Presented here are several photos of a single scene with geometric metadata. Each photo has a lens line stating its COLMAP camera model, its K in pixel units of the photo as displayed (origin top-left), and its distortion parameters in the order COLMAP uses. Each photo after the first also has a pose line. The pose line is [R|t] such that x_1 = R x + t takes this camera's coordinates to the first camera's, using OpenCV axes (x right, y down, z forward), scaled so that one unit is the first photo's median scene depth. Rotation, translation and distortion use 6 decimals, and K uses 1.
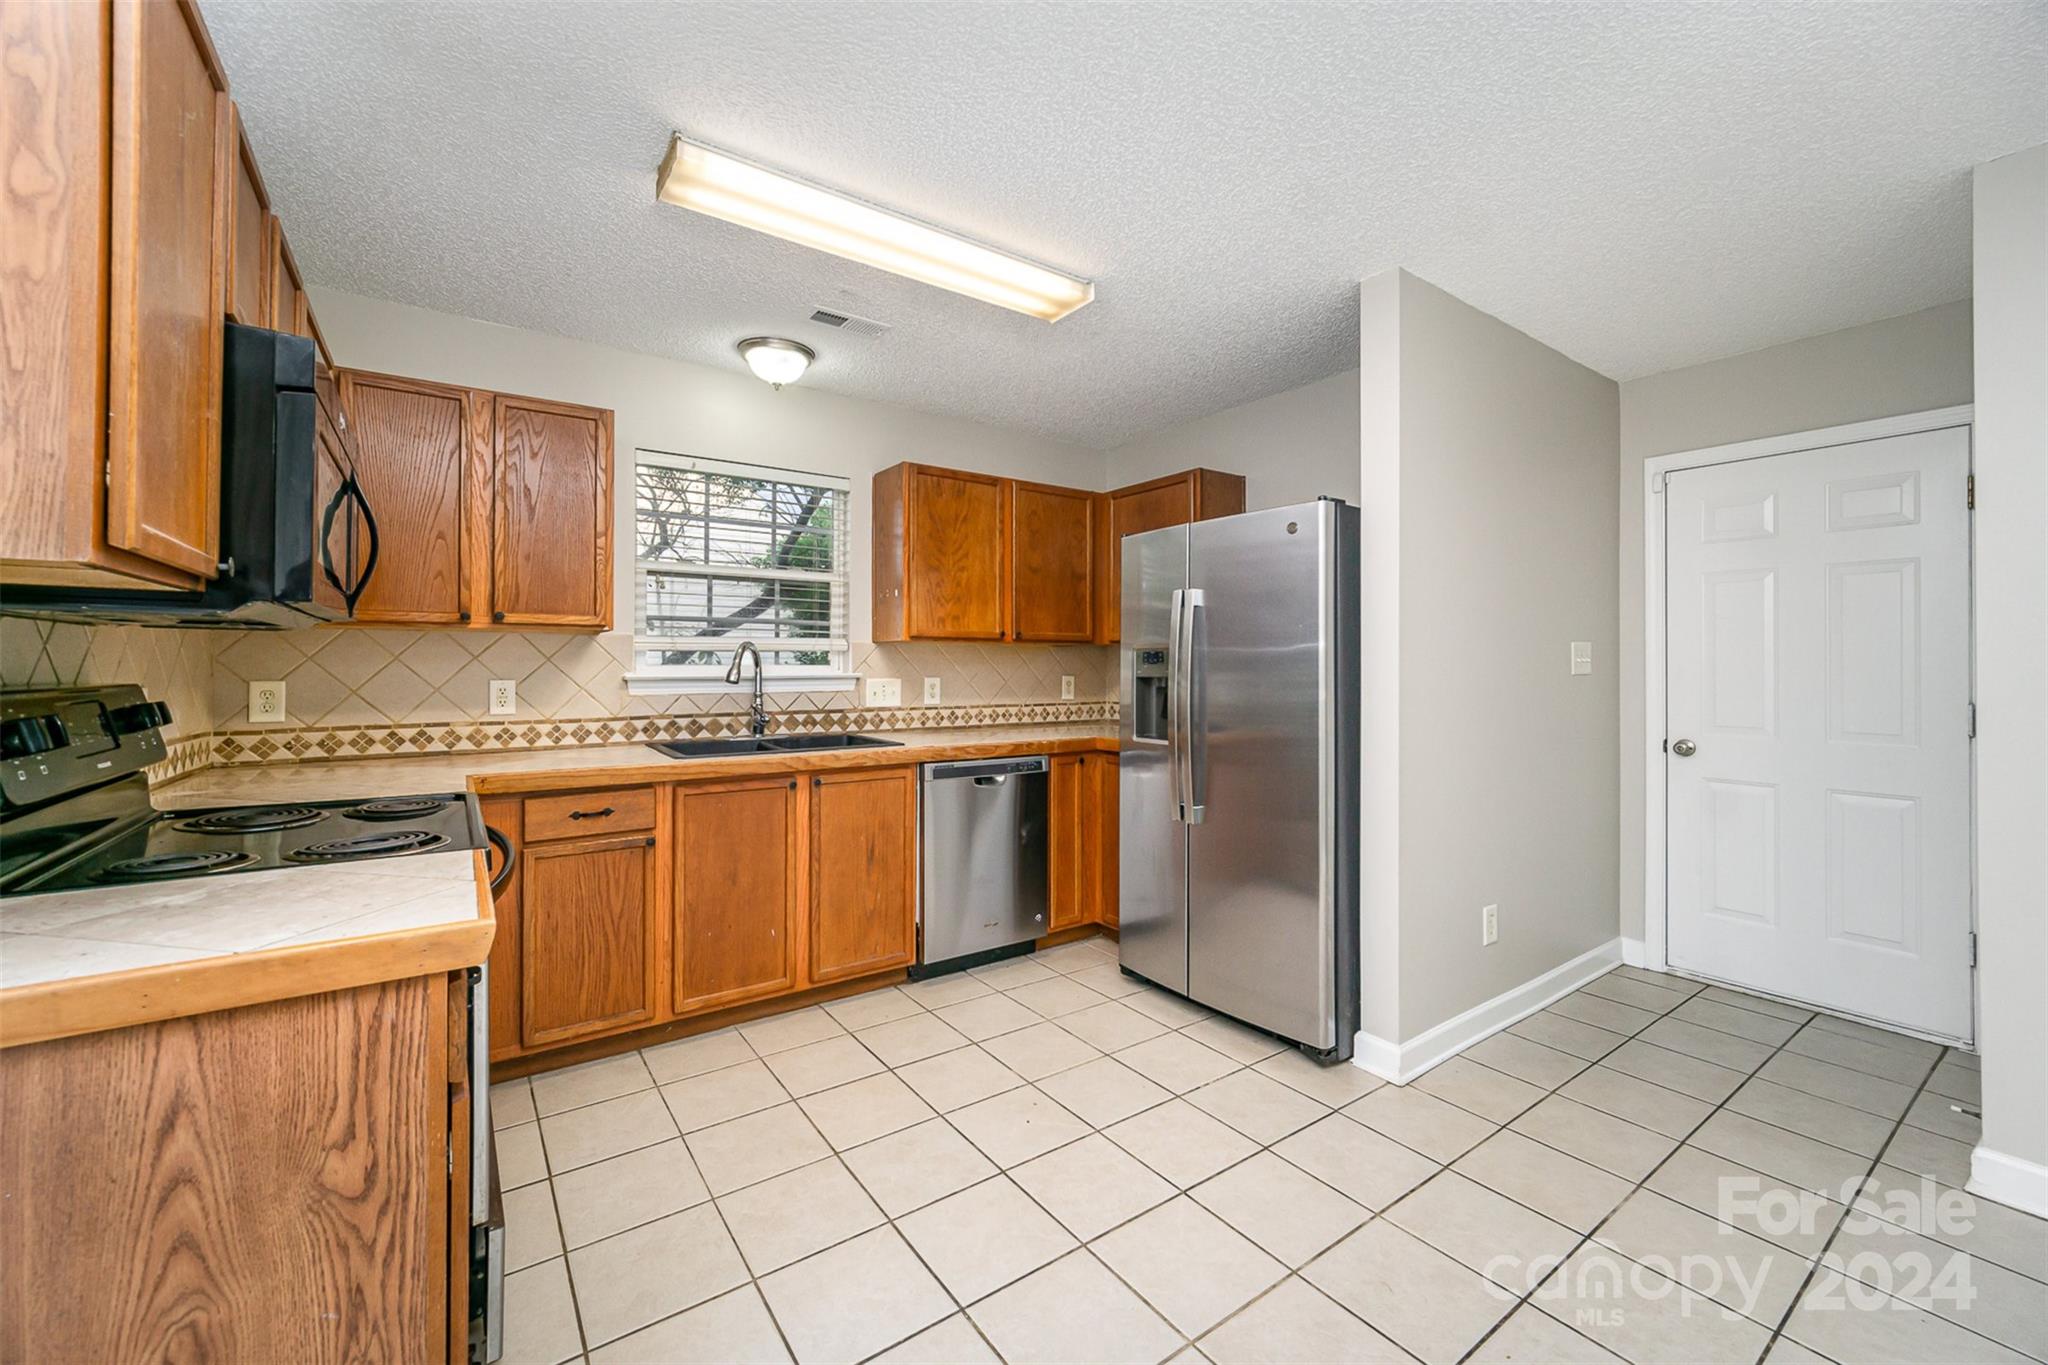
lens RADIAL K [[808.3, 0, 1017.7], [0, 808.3, 668.8], [0, 0, 1]] dist [-0.000802, -0.000206]
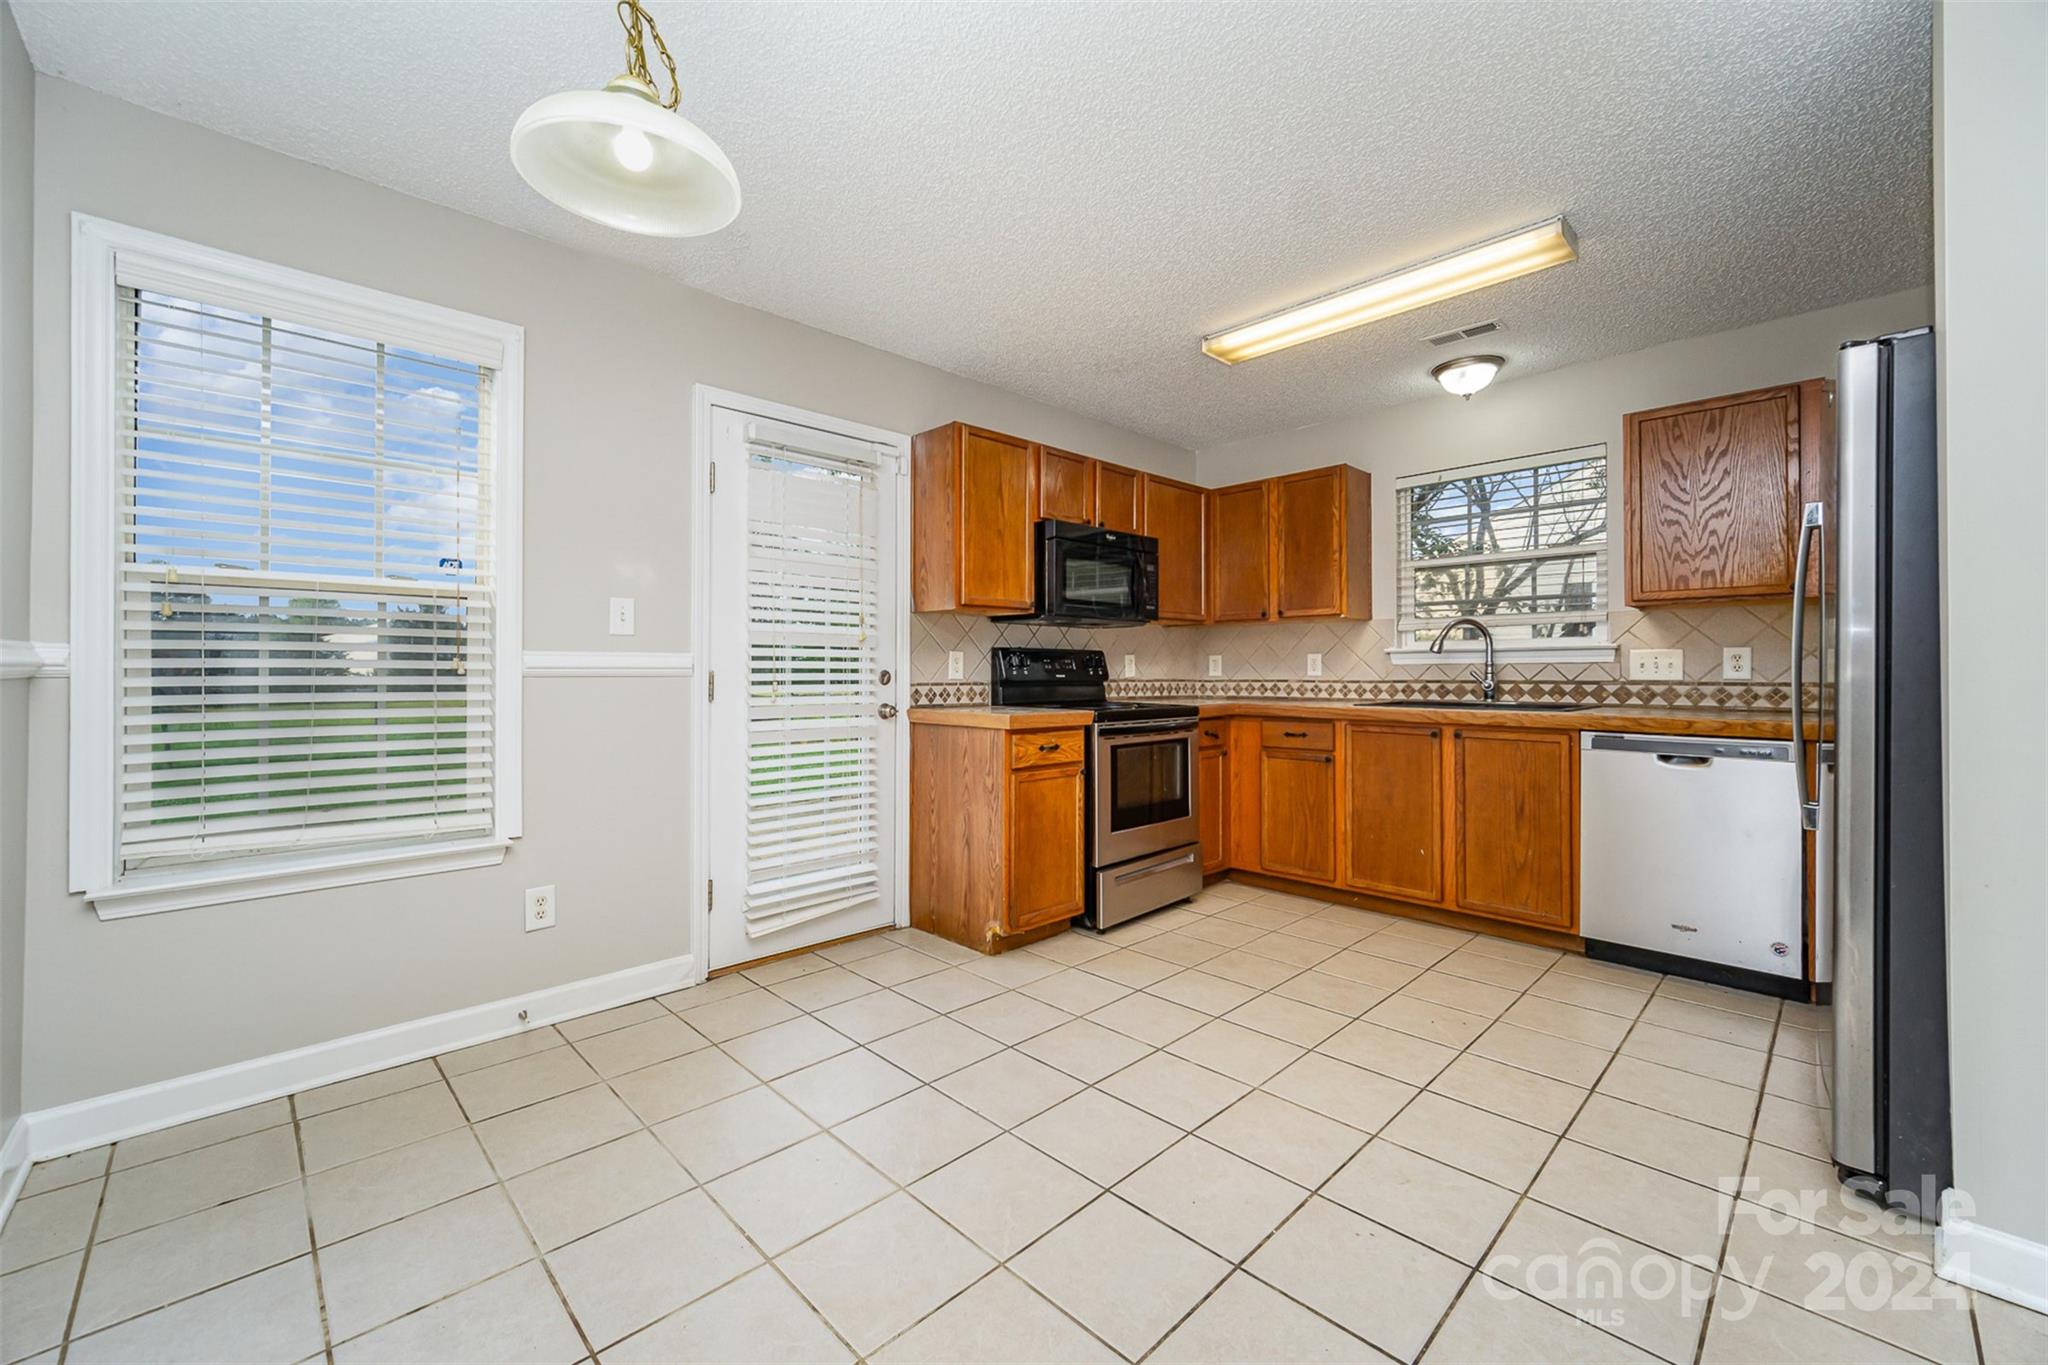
lens RADIAL K [[814.6, 0, 1012.5], [0, 814.6, 677.8], [0, 0, 1]] dist [-0.001433, -0.000222]
pose [[0.157937, 0.004100, -0.987441, 0.779799], [-0.002125, 0.999990, 0.003812, 0.053152], [0.987447, 0.001497, 0.157944, 0.173051]]
